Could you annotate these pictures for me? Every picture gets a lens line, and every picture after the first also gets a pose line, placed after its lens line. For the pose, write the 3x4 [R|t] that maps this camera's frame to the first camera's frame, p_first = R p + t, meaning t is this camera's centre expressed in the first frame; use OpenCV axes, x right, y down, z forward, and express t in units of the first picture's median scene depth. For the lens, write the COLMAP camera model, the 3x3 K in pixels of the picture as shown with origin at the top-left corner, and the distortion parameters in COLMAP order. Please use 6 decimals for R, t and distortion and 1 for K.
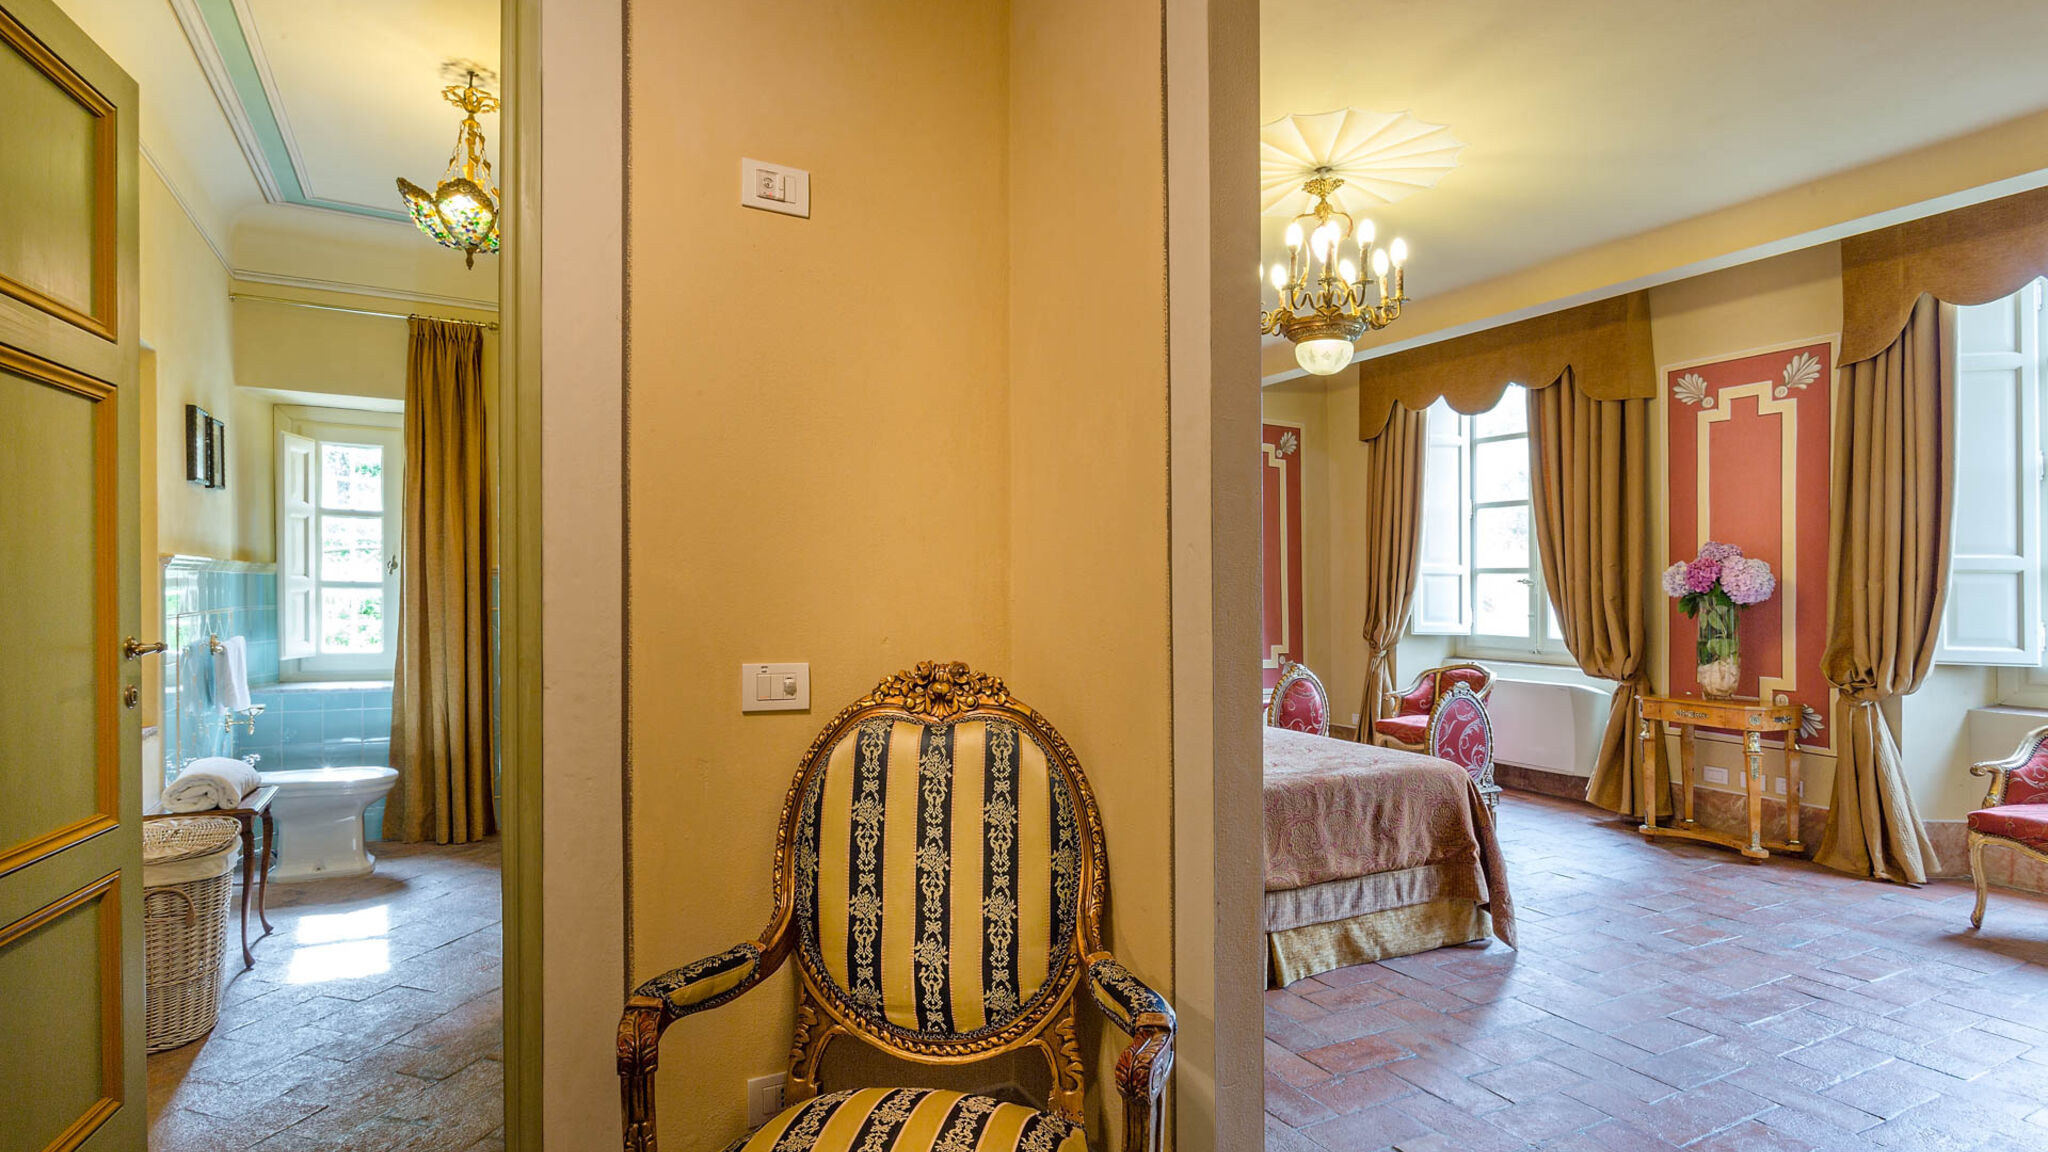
lens RADIAL K [[1022.5, 0, 1024.5], [0, 1022.5, 547.2], [0, 0, 1]] dist [-0.014859, 0.007220]
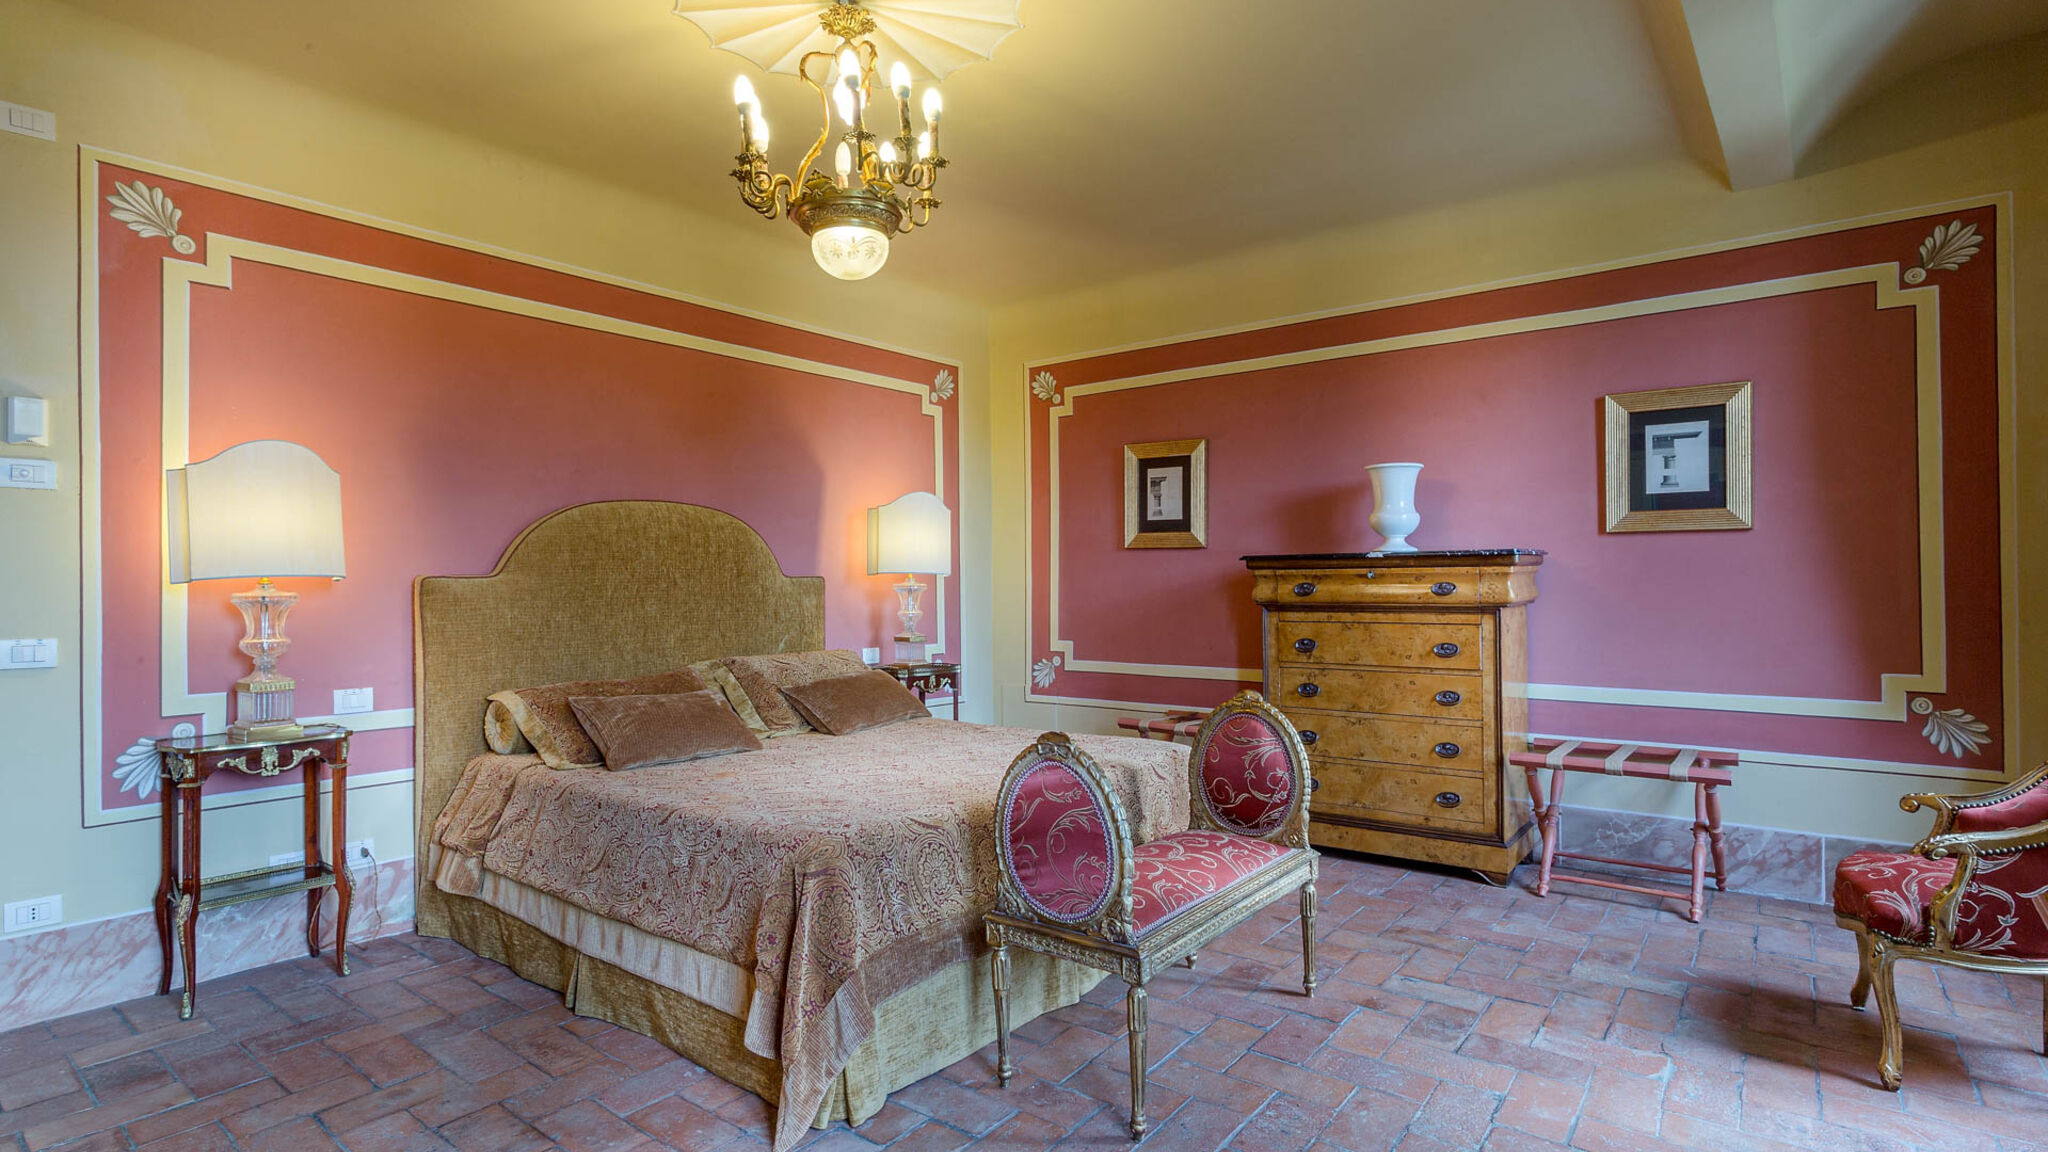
lens RADIAL K [[1022.5, 0, 1039.2], [0, 1022.5, 581.8], [0, 0, 1]] dist [-0.014859, 0.007220]
pose [[0.404304, -0.021263, -0.914377, 0.877835], [0.053056, 0.998591, 0.000238, 0.051093], [0.913084, -0.048610, 0.404863, 0.723357]]
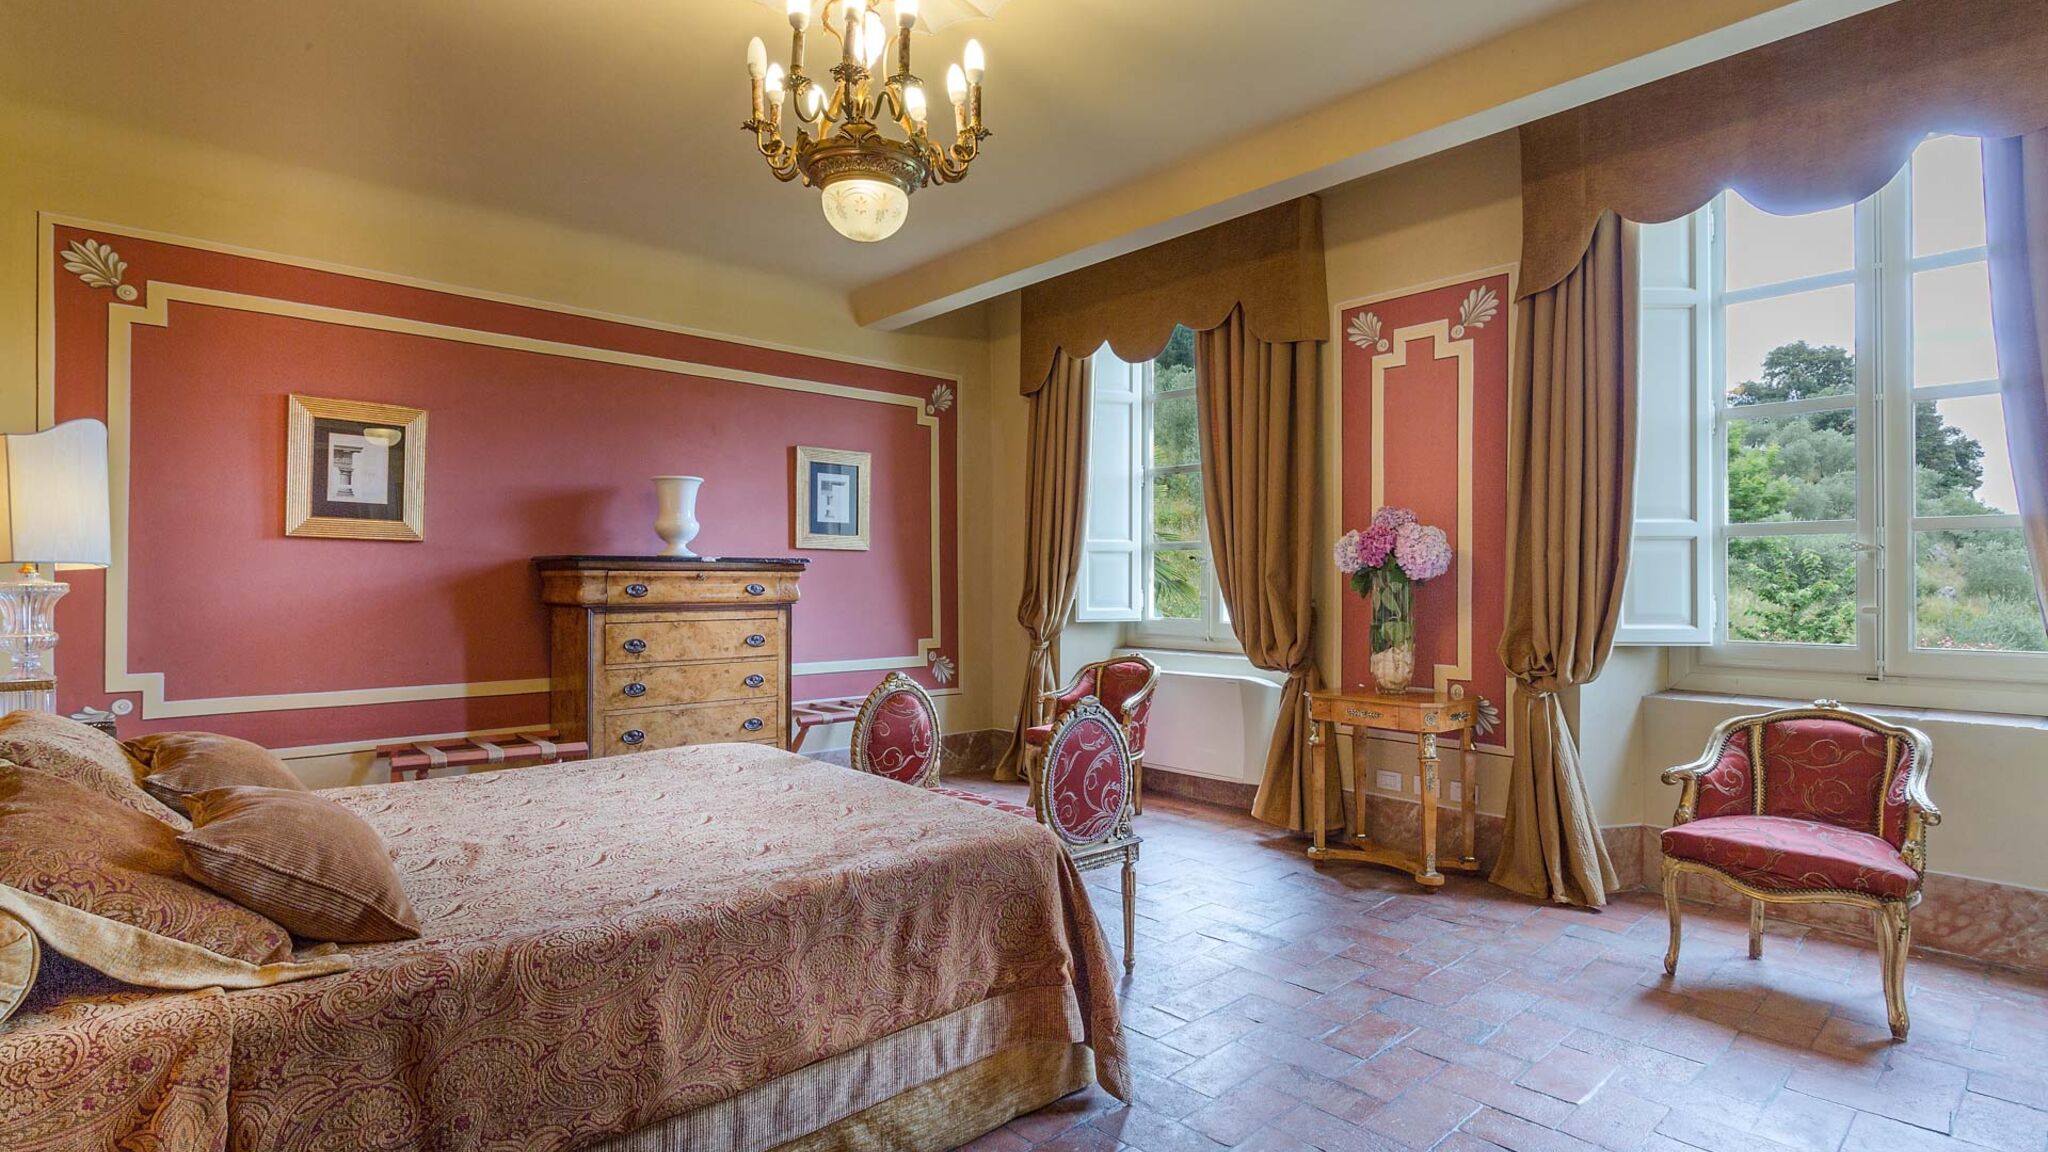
lens RADIAL K [[1022.5, 0, 1038.4], [0, 1022.5, 558.3], [0, 0, 1]] dist [-0.014859, 0.007220]
pose [[0.964550, -0.010469, 0.263693, 0.192492], [0.003999, 0.999678, 0.025061, 0.016612], [-0.263870, -0.023118, 0.964281, 0.285814]]
